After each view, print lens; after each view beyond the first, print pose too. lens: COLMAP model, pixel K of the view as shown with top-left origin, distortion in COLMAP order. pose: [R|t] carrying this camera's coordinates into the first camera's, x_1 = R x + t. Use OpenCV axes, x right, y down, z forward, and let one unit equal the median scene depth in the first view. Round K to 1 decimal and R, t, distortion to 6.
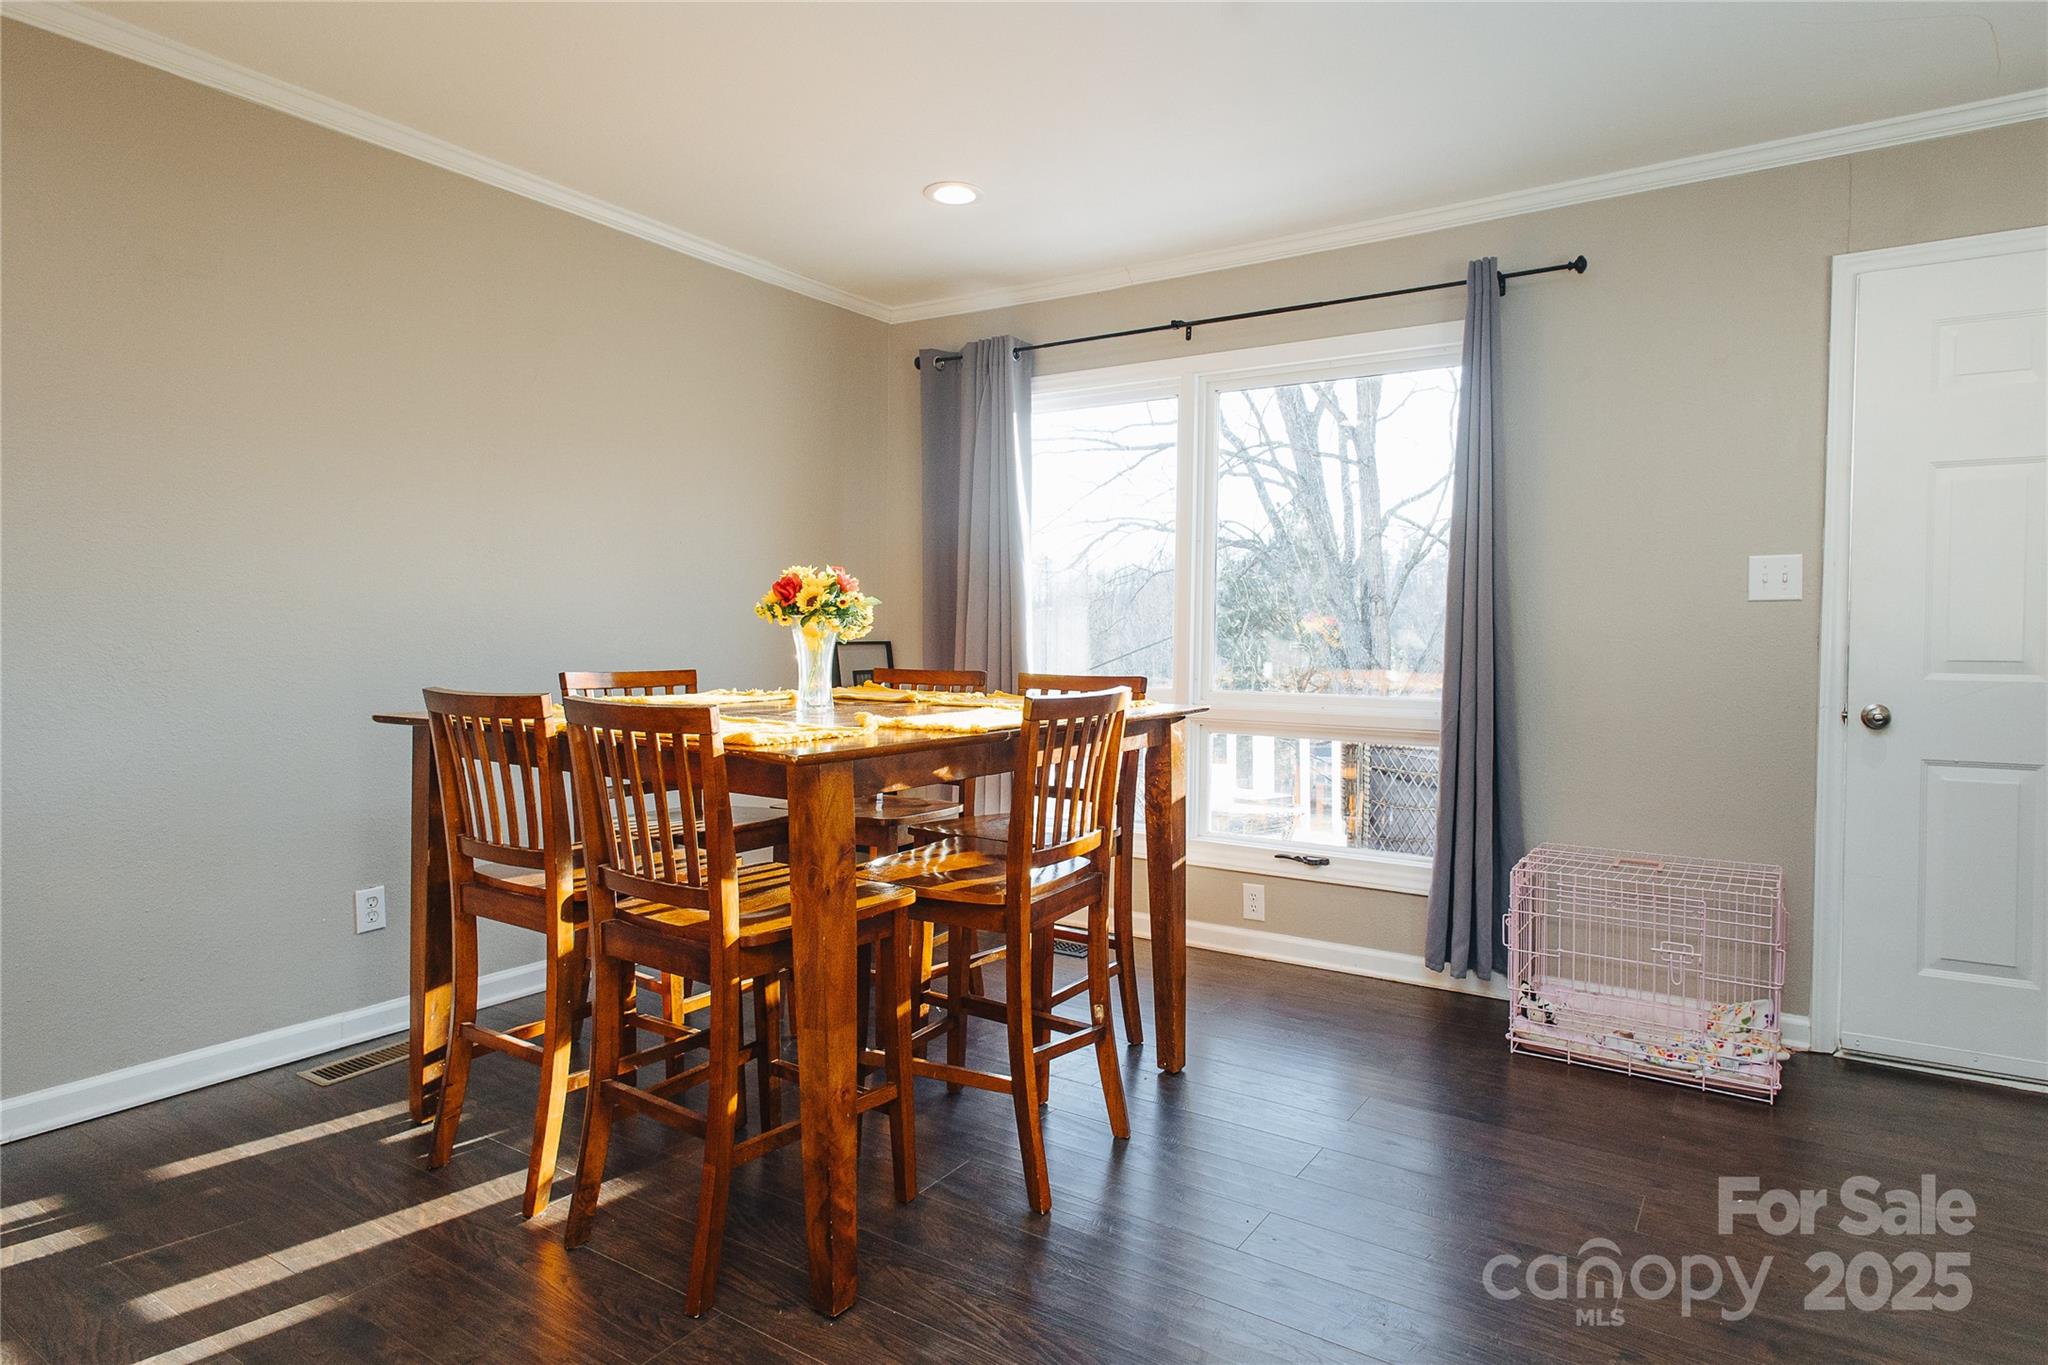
lens RADIAL K [[1133.9, 0, 1092.1], [0, 1133.9, 654.1], [0, 0, 1]] dist [0.004055, -0.000207]
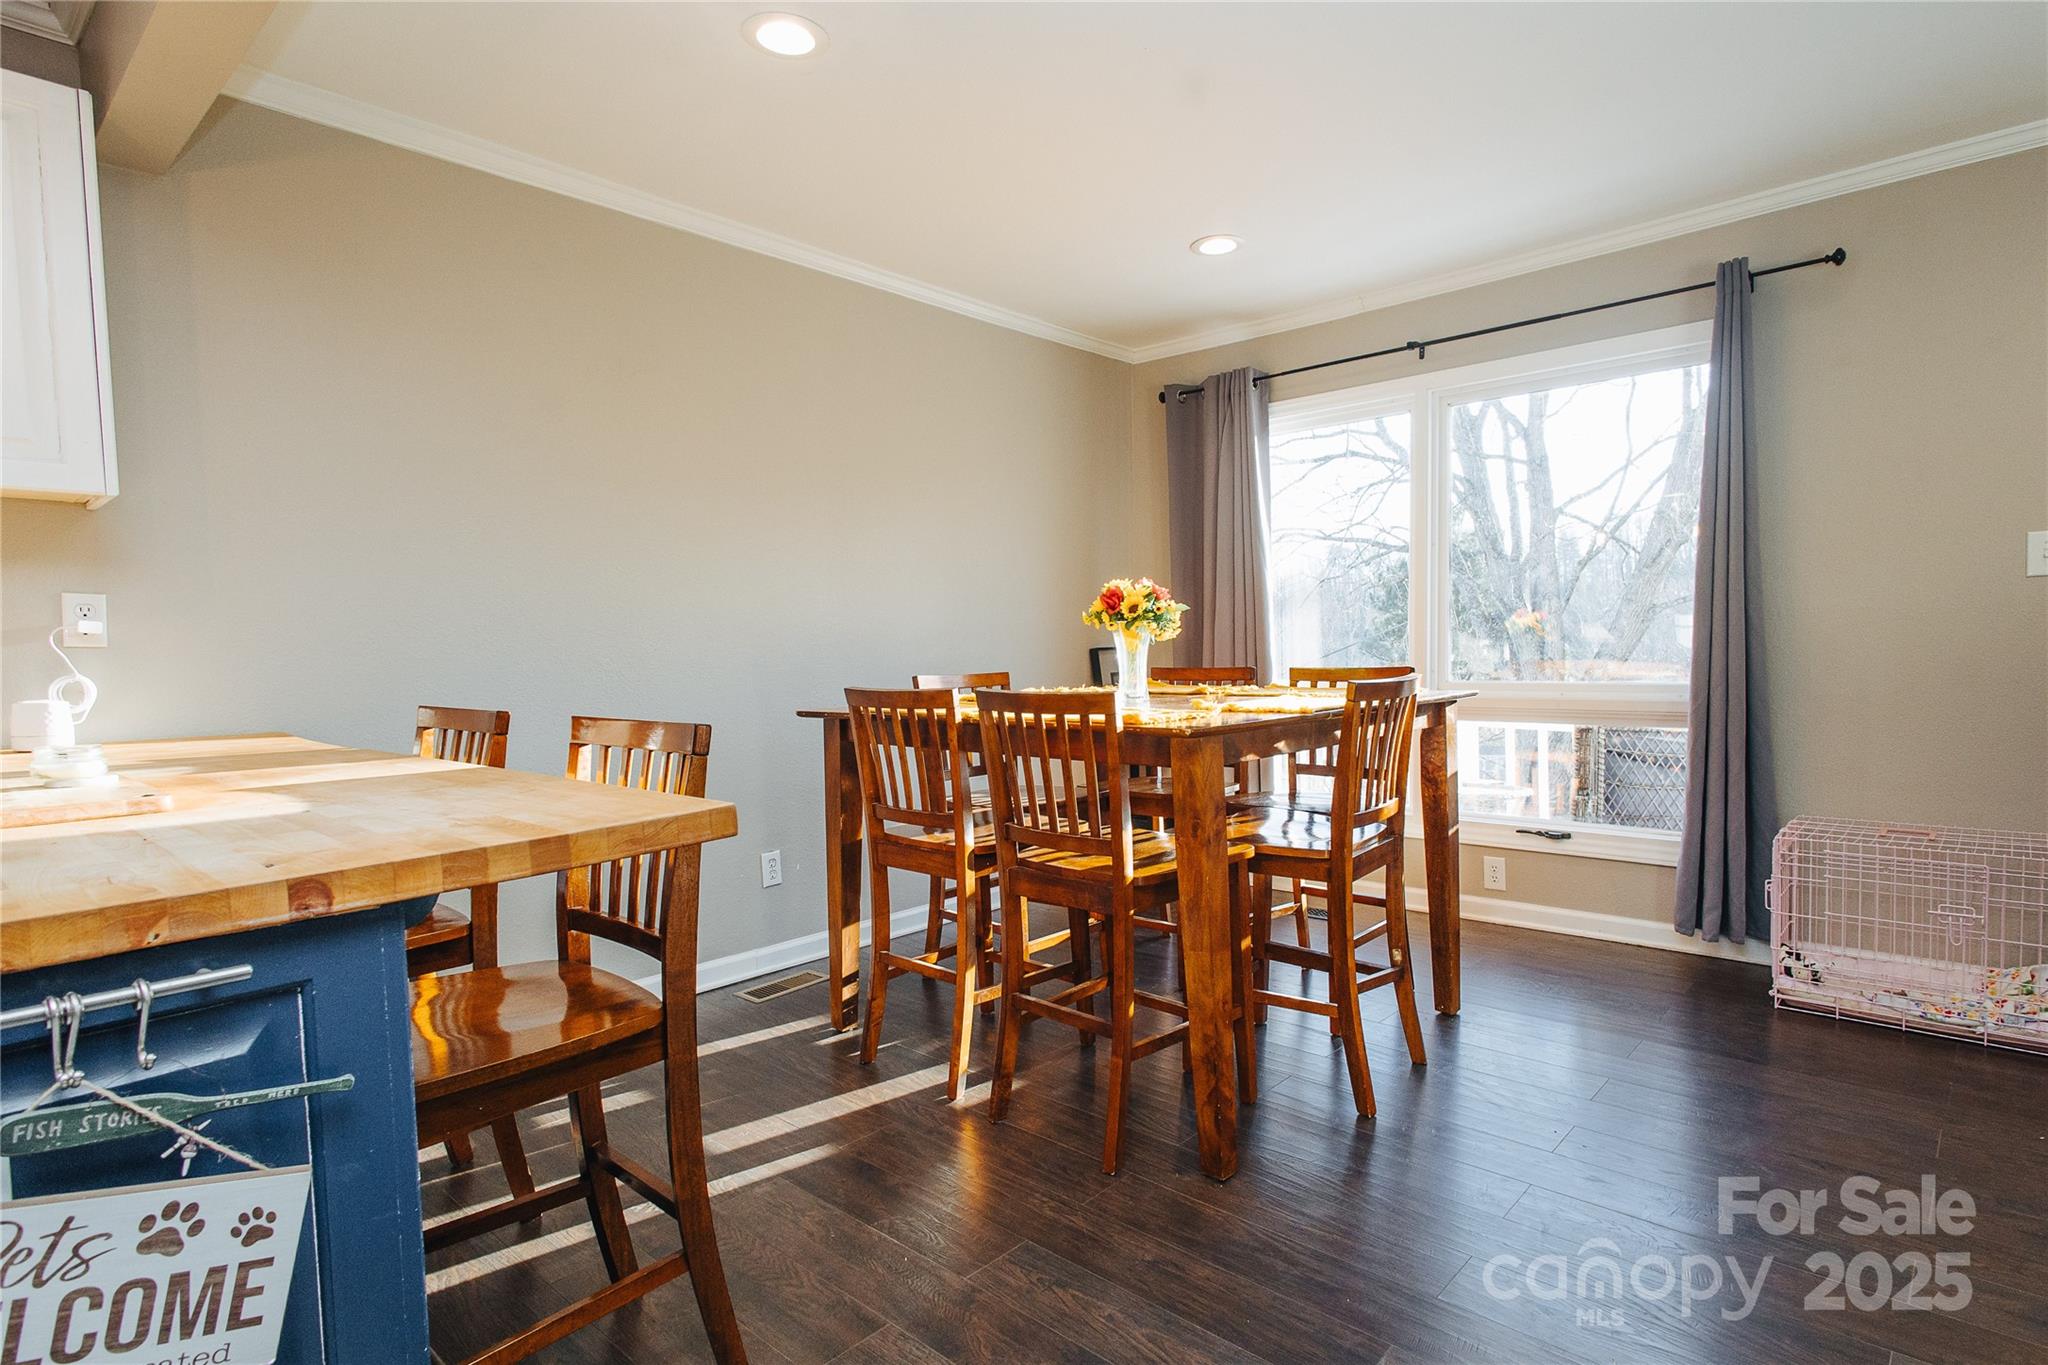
lens RADIAL K [[1057.6, 0, 1058.1], [0, 1057.6, 701.8], [0, 0, 1]] dist [0.002299, -0.000663]
pose [[0.984316, -0.020788, -0.175188, -0.122667], [0.027099, 0.999064, 0.033708, 0.010328], [0.174323, -0.037927, 0.983958, -0.096967]]
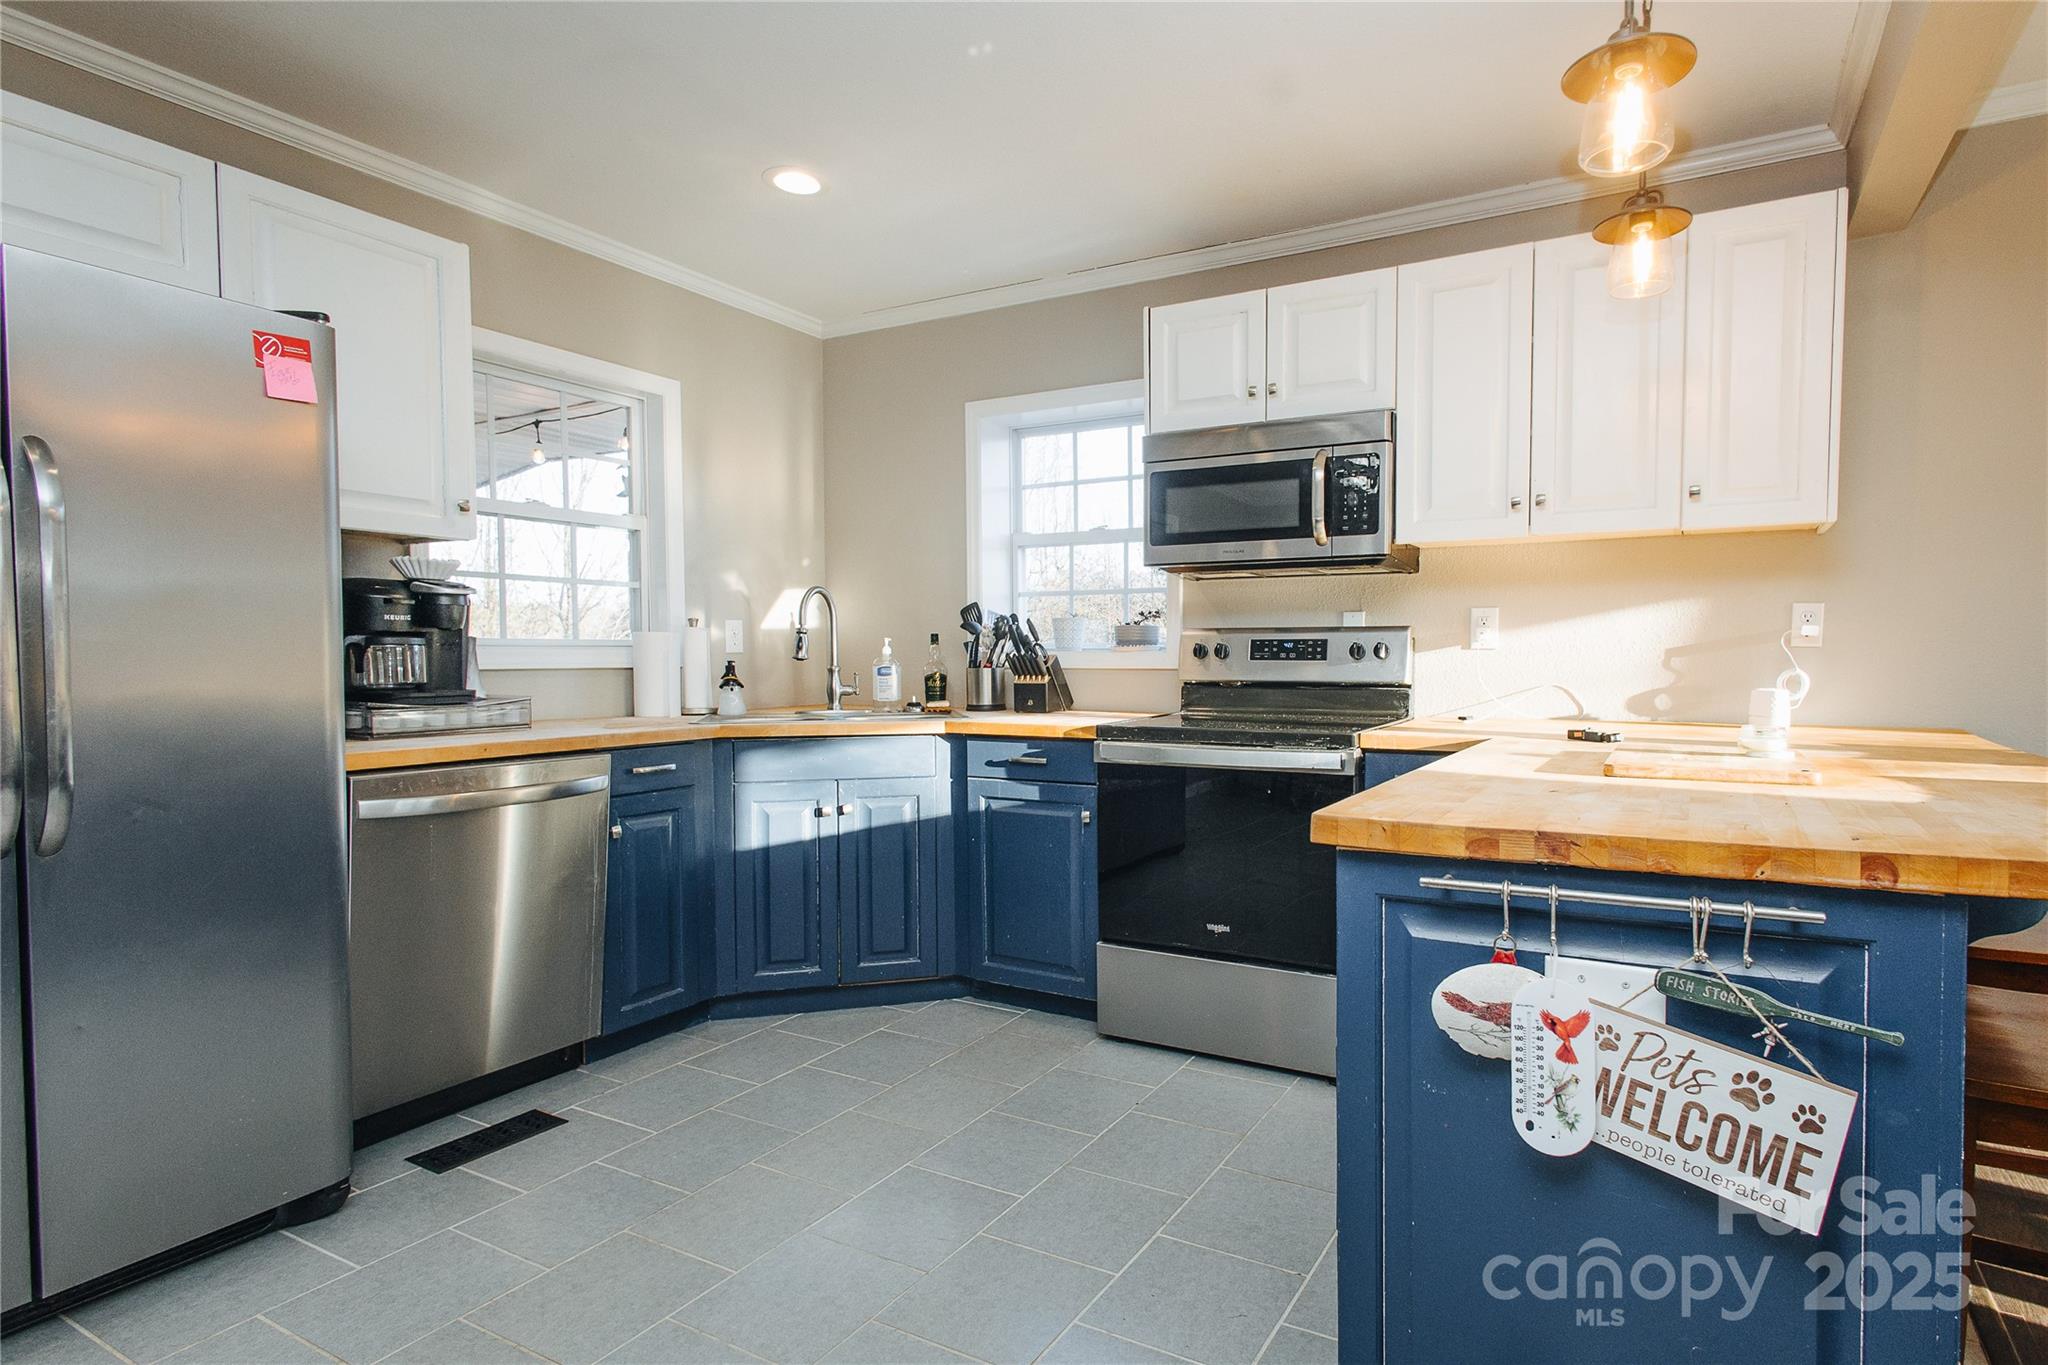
lens RADIAL K [[1057.6, 0, 1157.8], [0, 1057.6, 706.1], [0, 0, 1]] dist [0.002299, -0.000663]
pose [[0.073764, 0.035041, -0.996660, -0.050319], [-0.014186, 0.999318, 0.034084, 0.006290], [0.997175, 0.011624, 0.074210, -0.107707]]
